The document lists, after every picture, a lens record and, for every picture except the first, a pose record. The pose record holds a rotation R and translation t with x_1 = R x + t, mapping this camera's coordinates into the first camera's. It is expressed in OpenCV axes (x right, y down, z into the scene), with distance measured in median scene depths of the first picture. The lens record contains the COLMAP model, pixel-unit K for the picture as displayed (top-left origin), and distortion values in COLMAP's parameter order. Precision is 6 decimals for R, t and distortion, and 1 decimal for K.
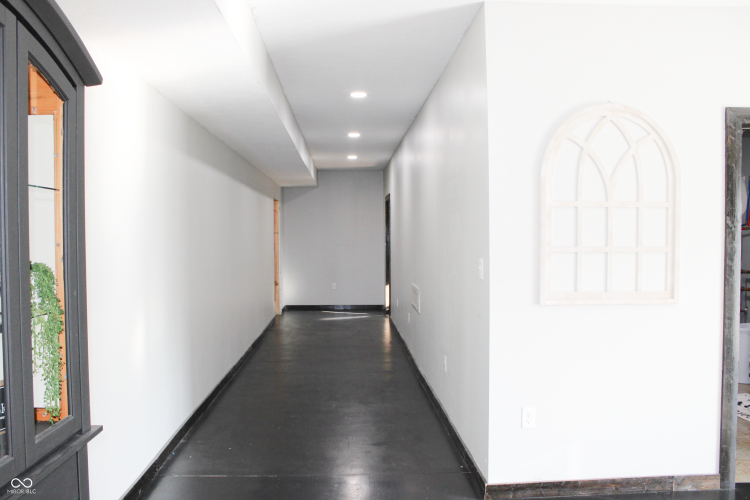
lens RADIAL K [[627.7, 0, 375.0], [0, 627.7, 250.0], [0, 0, 1]] dist [-0.157168, 0.115938]
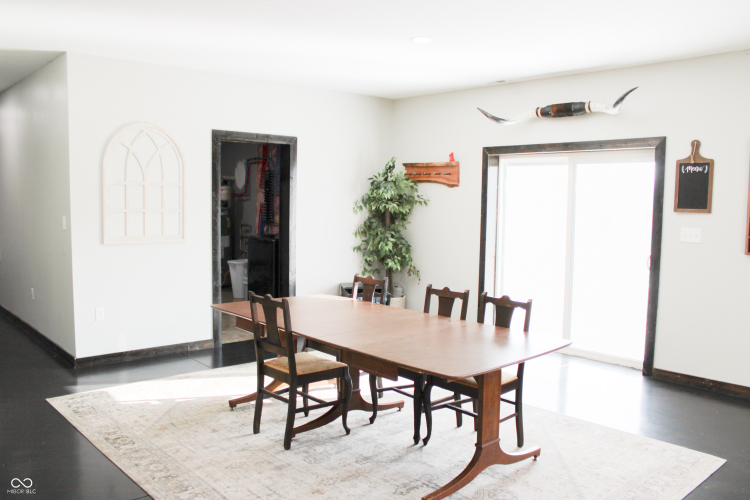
lens RADIAL K [[627.7, 0, 375.0], [0, 627.7, 250.0], [0, 0, 1]] dist [-0.157168, 0.115938]
pose [[0.773719, -0.038006, 0.632388, -0.197404], [-0.004667, 0.997830, 0.065680, -0.006436], [-0.633512, -0.053769, 0.771863, -0.691356]]
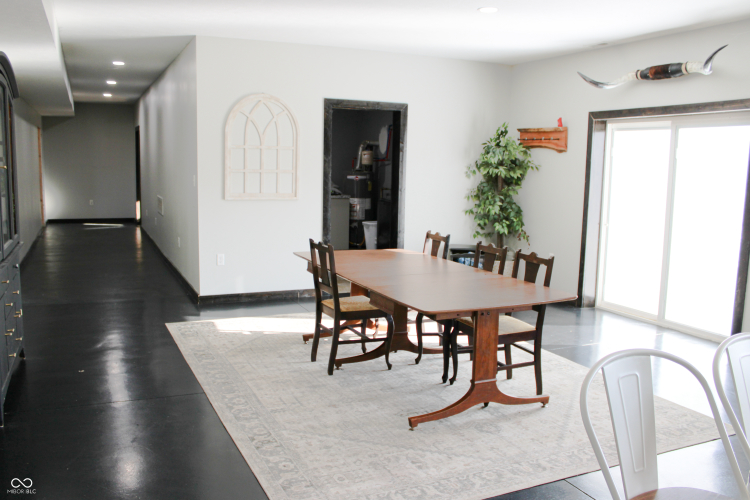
lens RADIAL K [[658.1, 0, 376.8], [0, 658.1, 250.8], [0, 0, 1]] dist [-0.165862, 0.150585]
pose [[0.929040, -0.027948, 0.368922, -0.042765], [-0.015527, 0.993319, 0.114351, 0.007672], [-0.369653, -0.111965, 0.922399, -1.021828]]
